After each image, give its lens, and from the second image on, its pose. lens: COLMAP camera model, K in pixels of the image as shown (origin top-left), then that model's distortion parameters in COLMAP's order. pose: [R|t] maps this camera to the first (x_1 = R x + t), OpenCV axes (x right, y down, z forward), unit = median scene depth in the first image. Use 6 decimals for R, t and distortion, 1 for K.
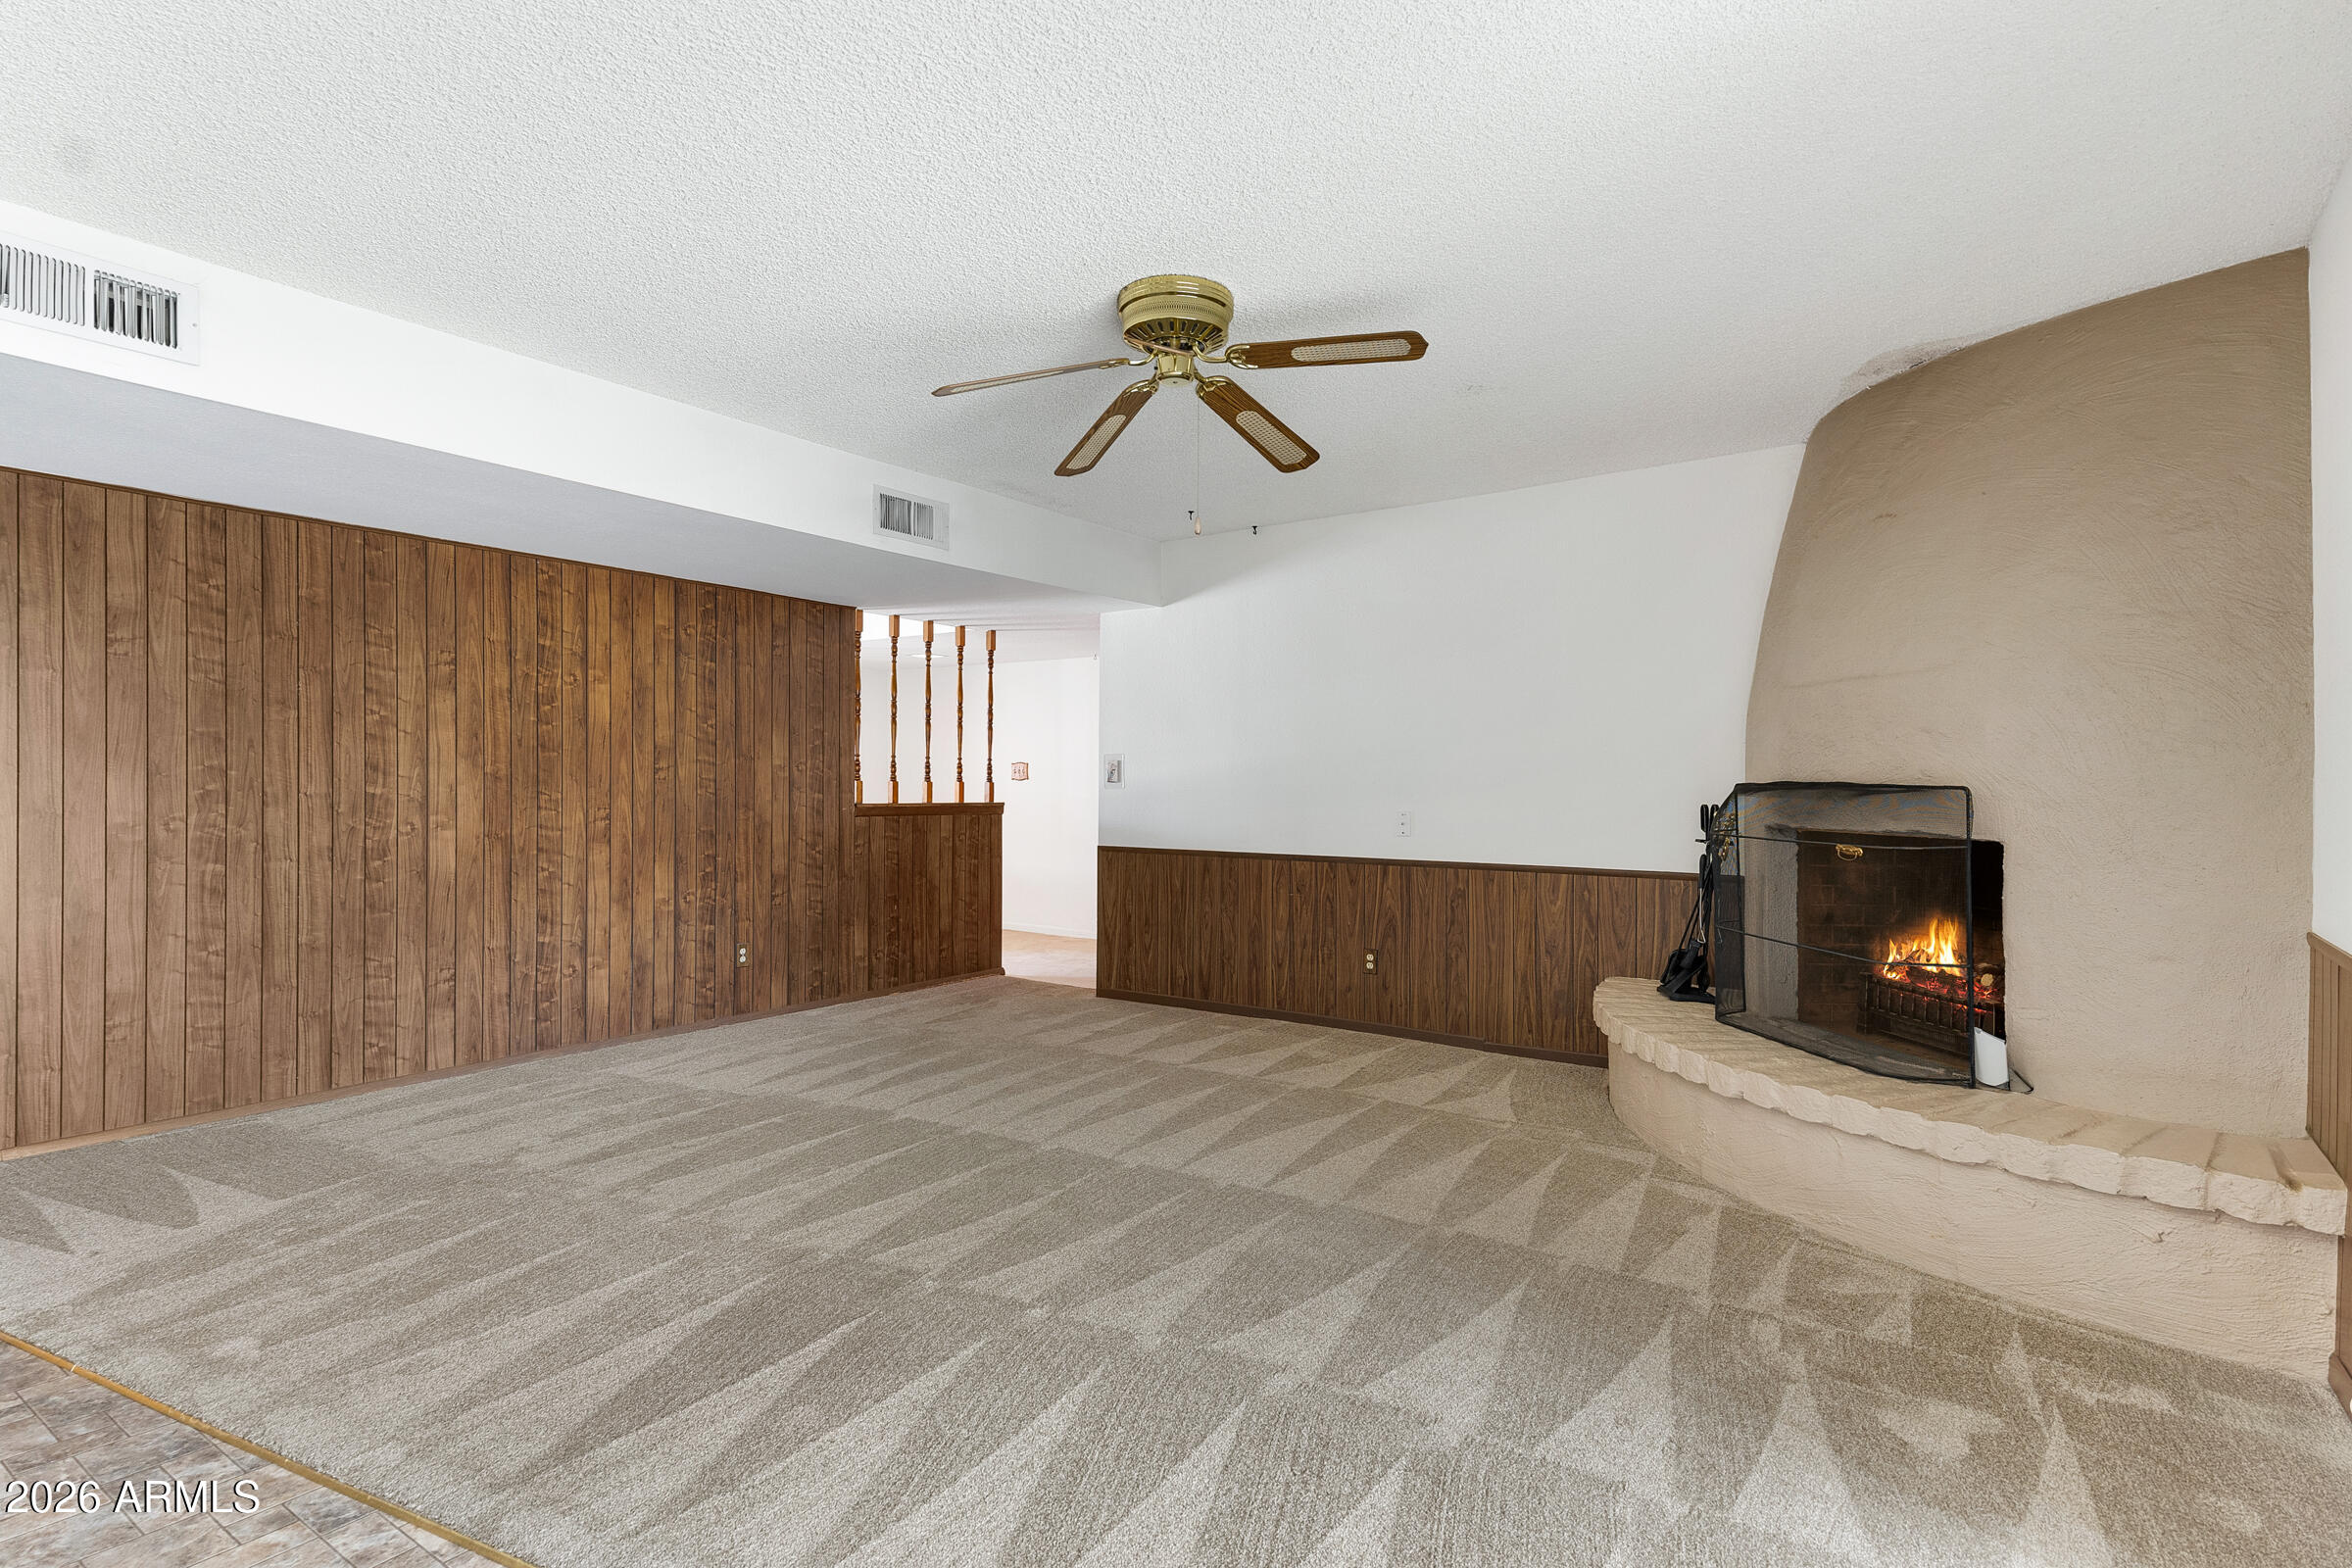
lens RADIAL K [[1173.0, 0, 1135.8], [0, 1173.0, 779.9], [0, 0, 1]] dist [0.127417, -0.000106]
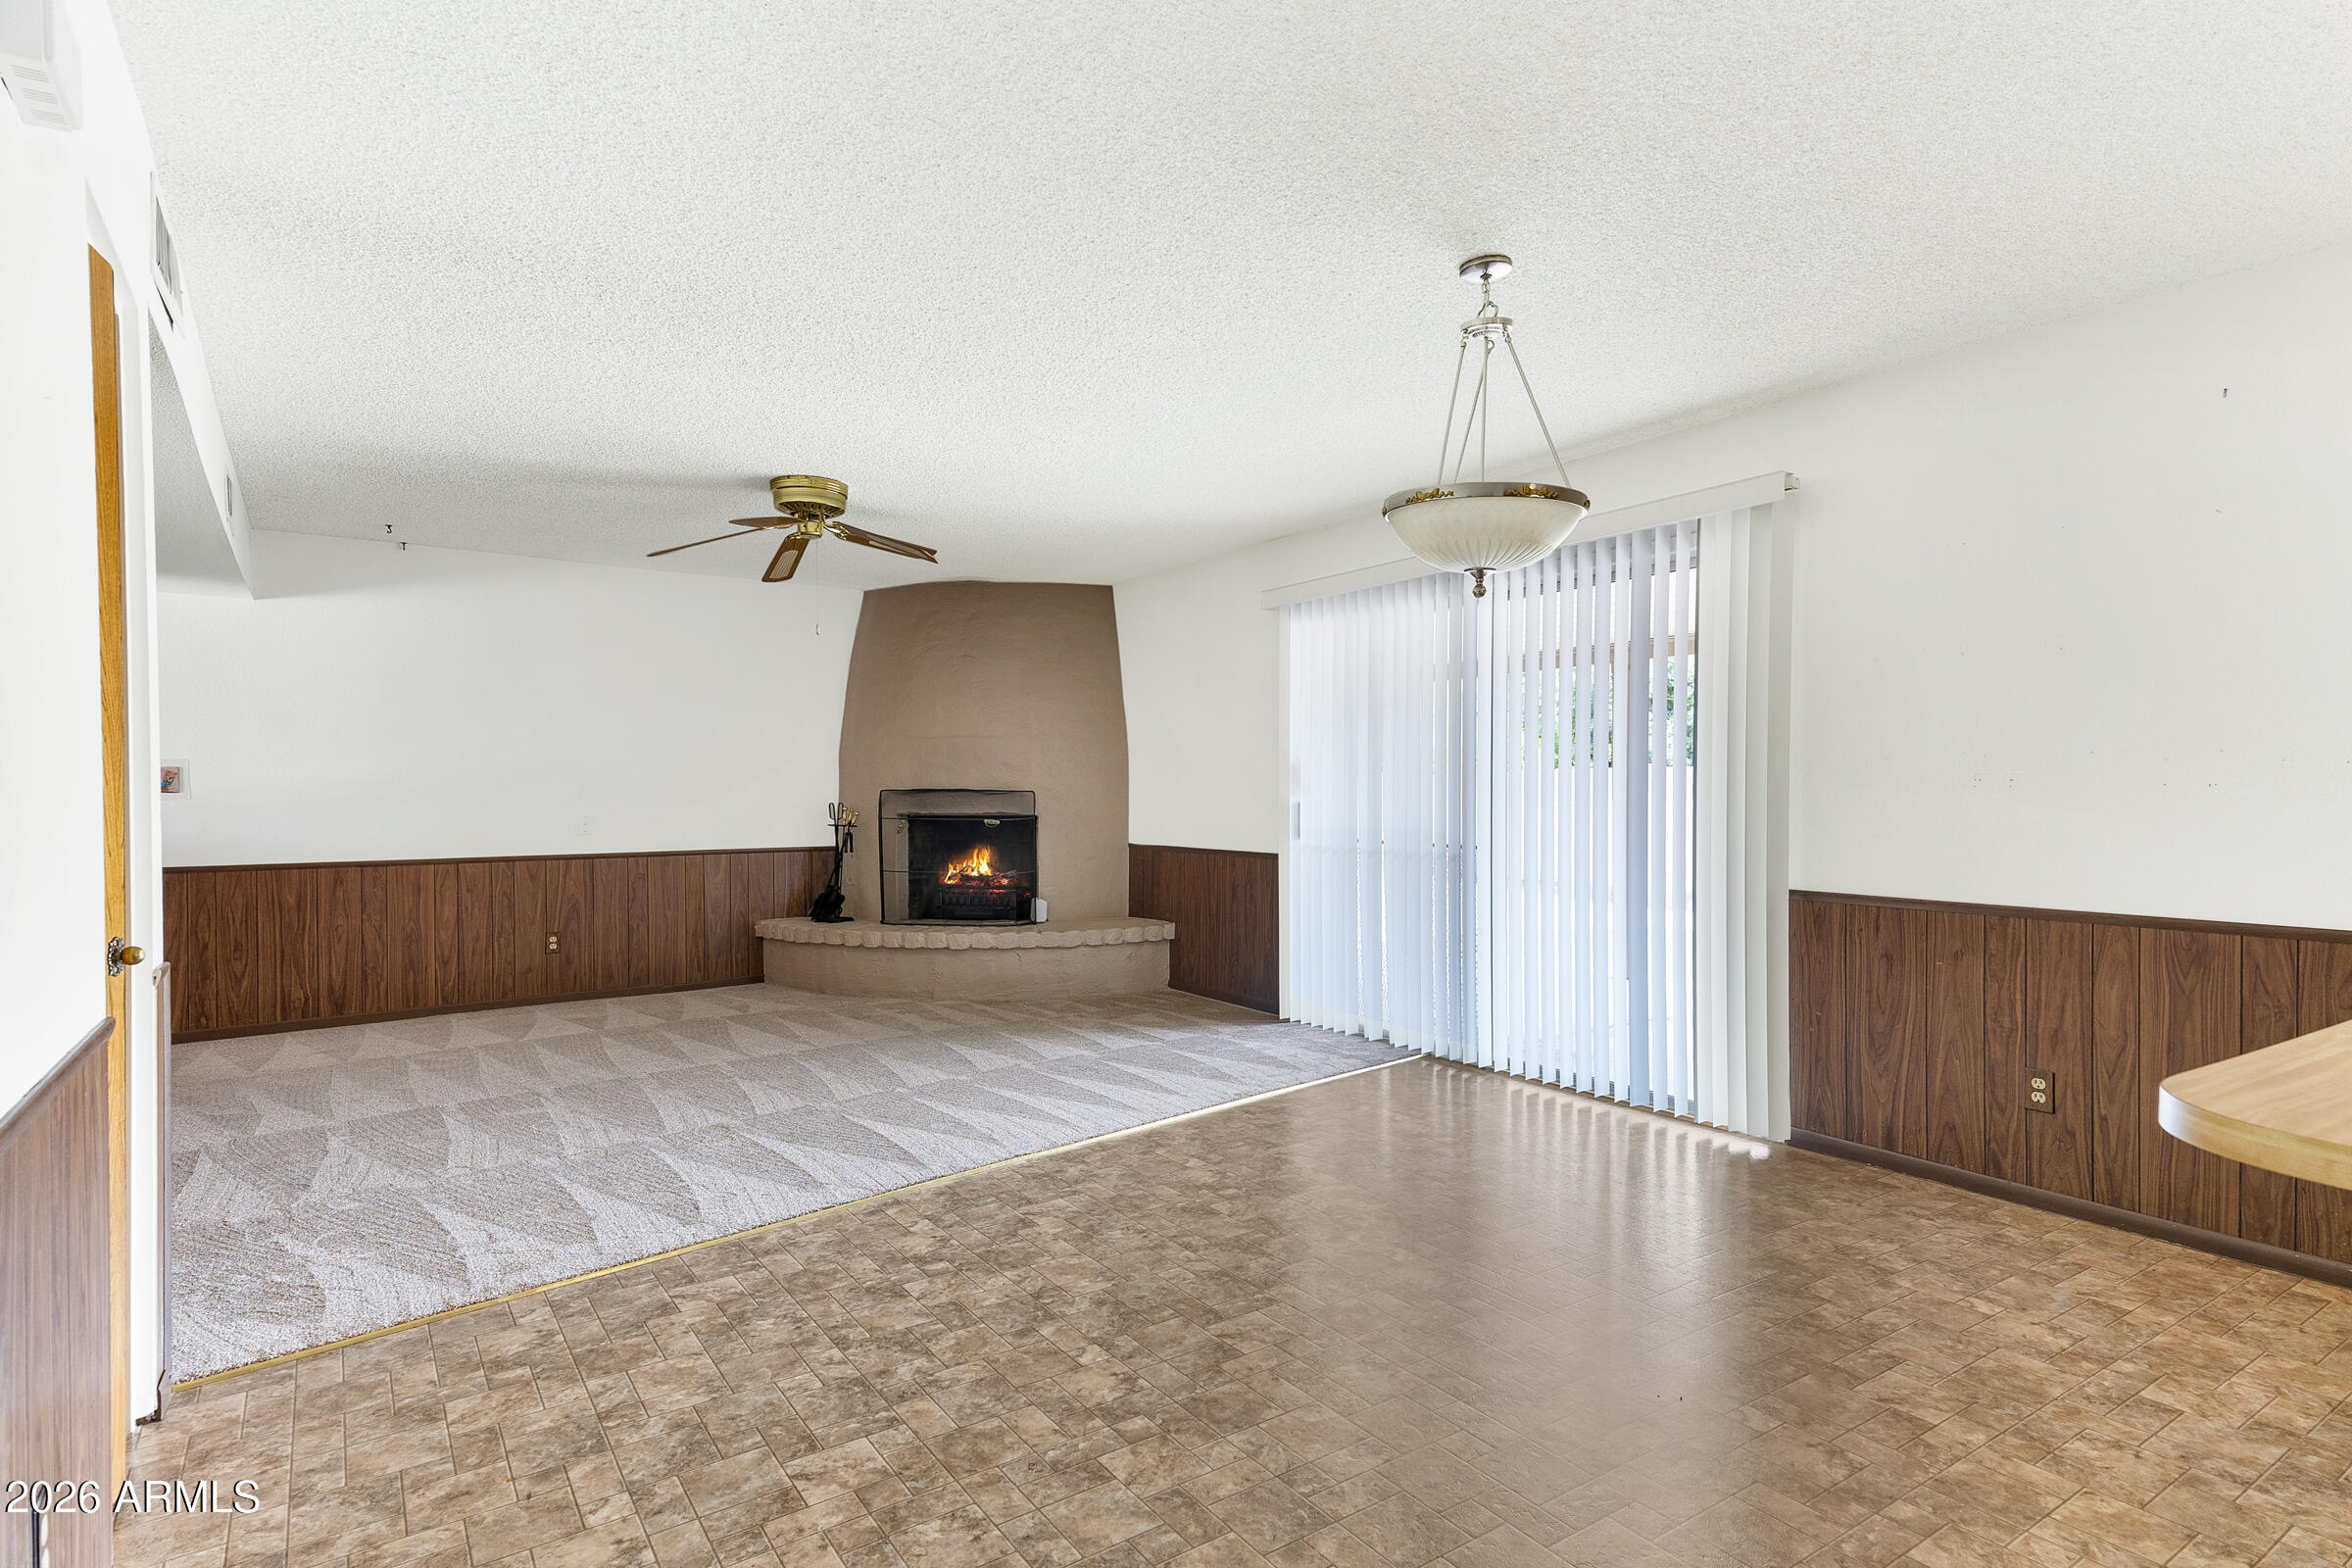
lens RADIAL K [[1277.3, 0, 1190.9], [0, 1277.3, 797.0], [0, 0, 1]] dist [0.034430, -0.036203]
pose [[0.302566, -0.011780, 0.953056, -0.906277], [0.001703, 0.999929, 0.011819, -0.005712], [-0.953127, -0.001953, 0.302564, 0.012587]]
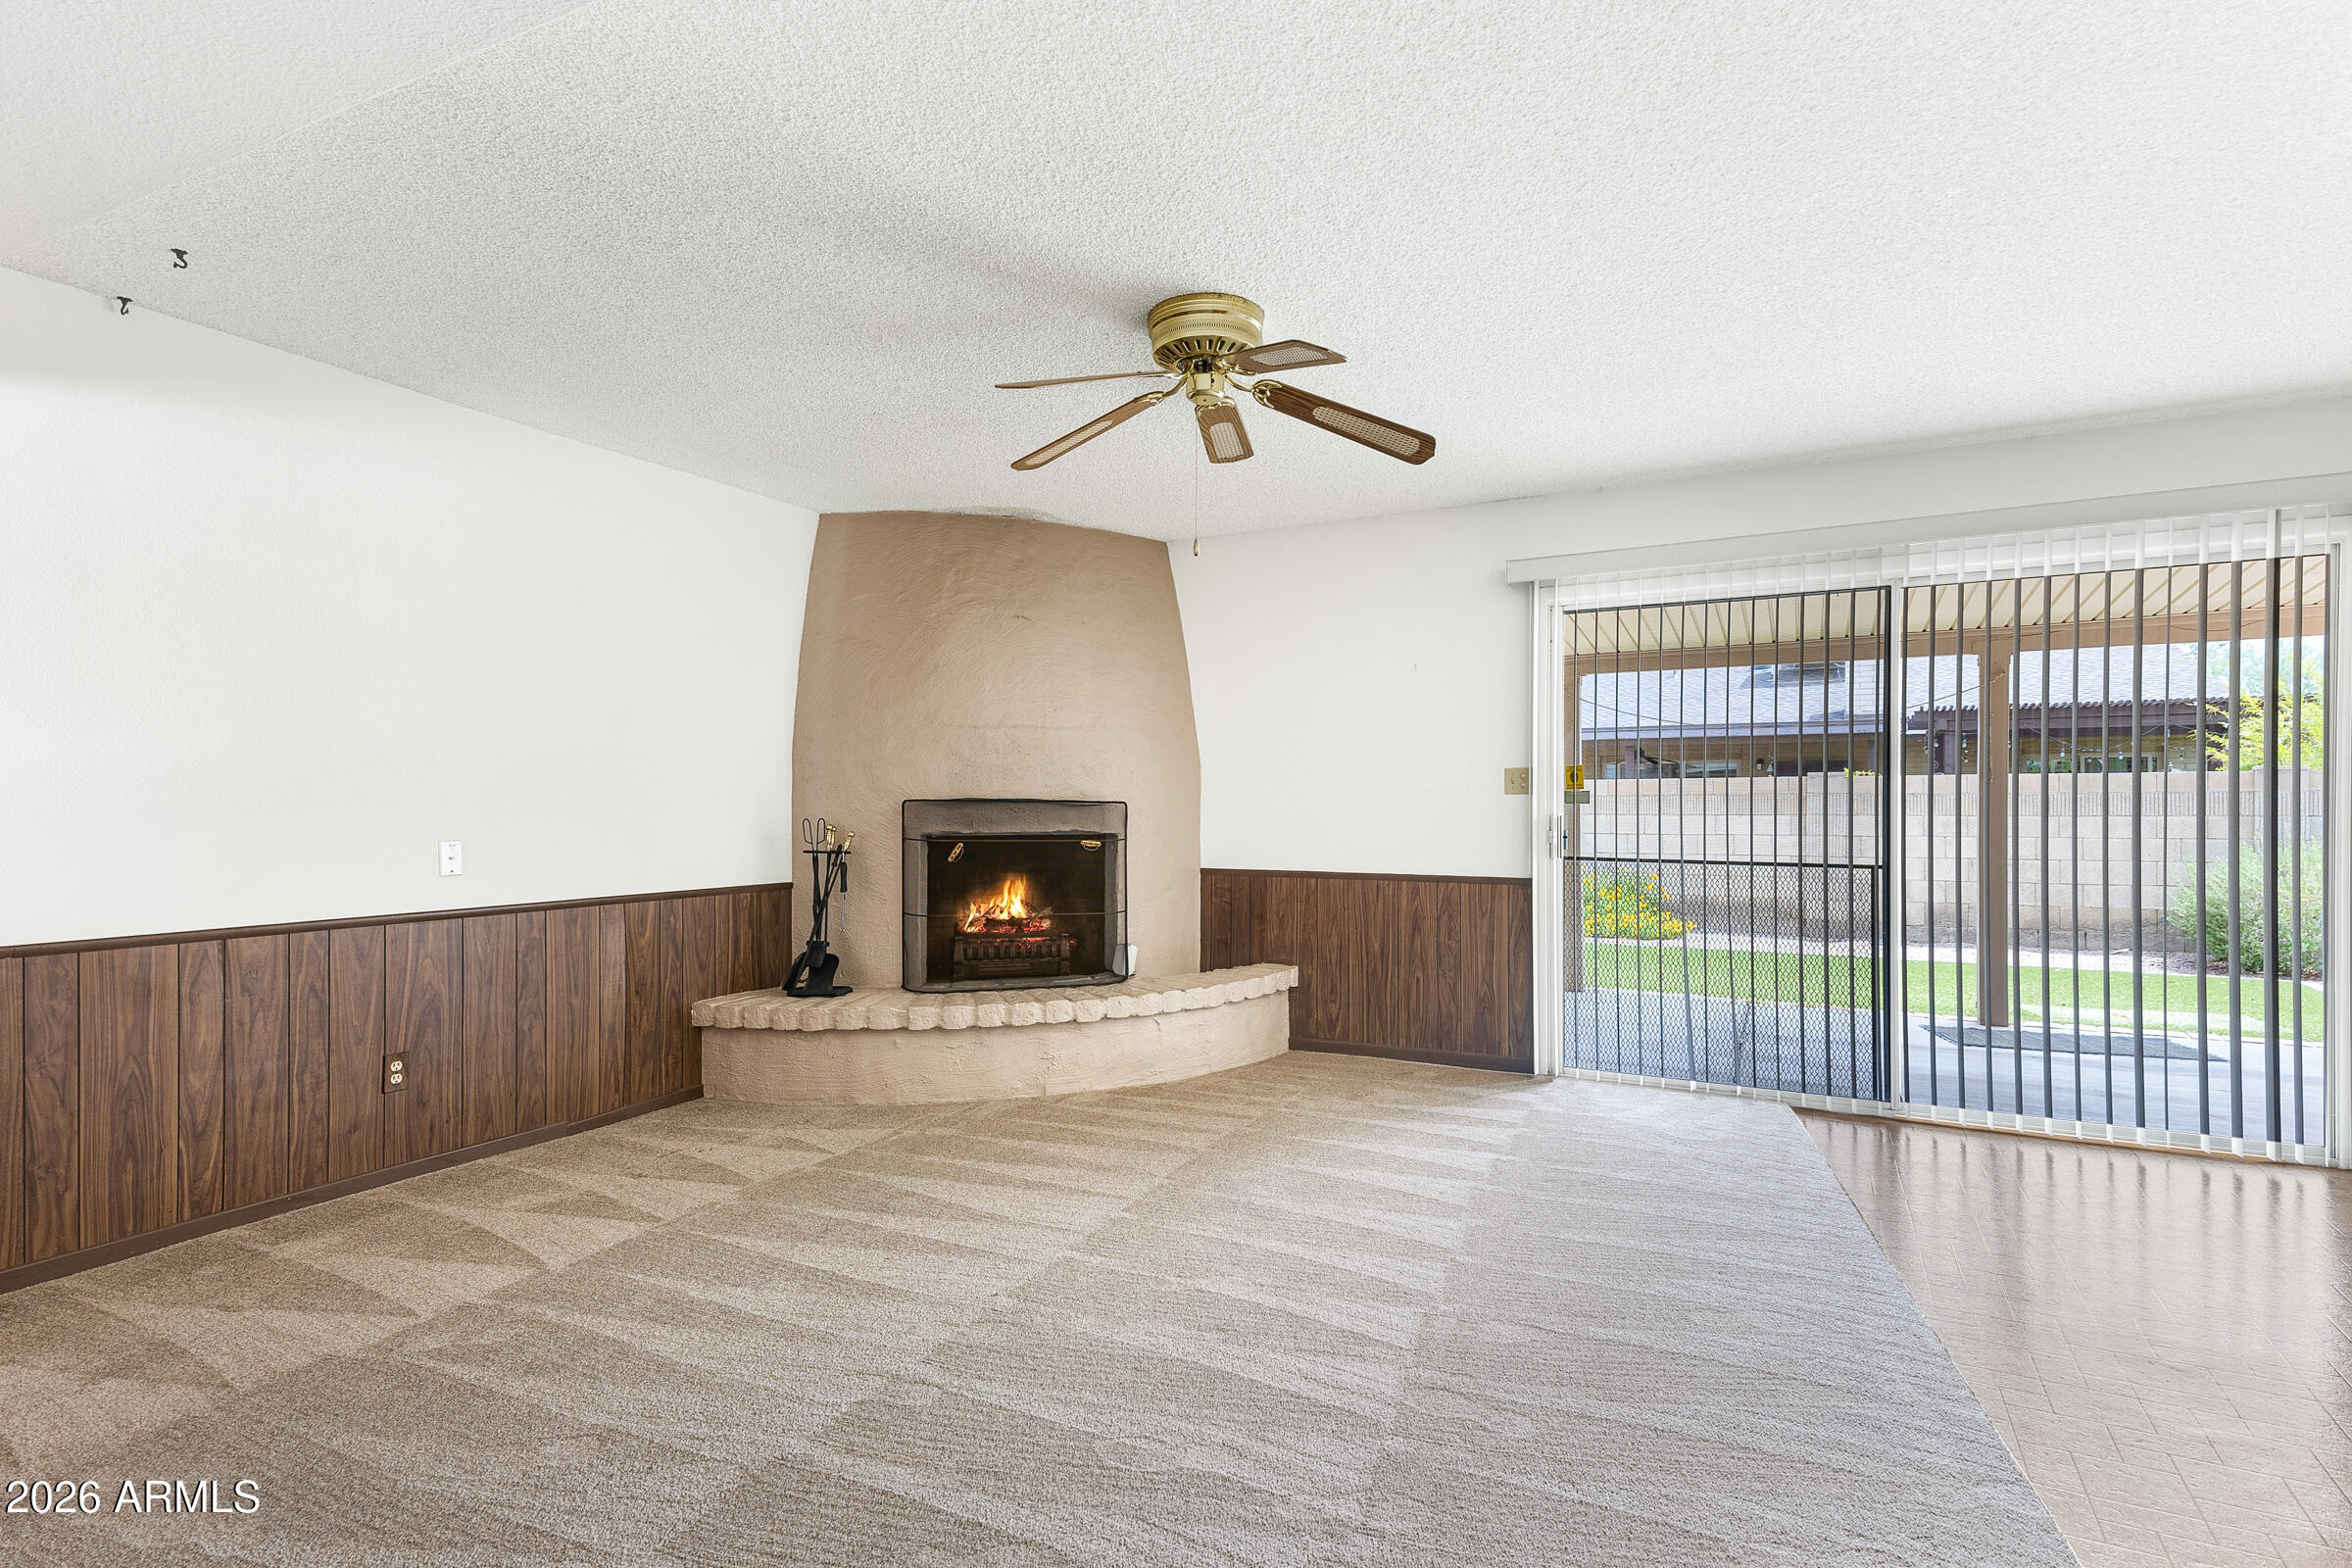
lens RADIAL K [[1264.7, 0, 1157.6], [0, 1264.7, 797.0], [0, 0, 1]] dist [0.074779, -0.035113]
pose [[-0.181799, 0.002091, 0.983333, -0.641208], [-0.001024, 0.999997, -0.002315, 0.002761], [-0.983335, -0.001428, -0.181796, 0.787865]]
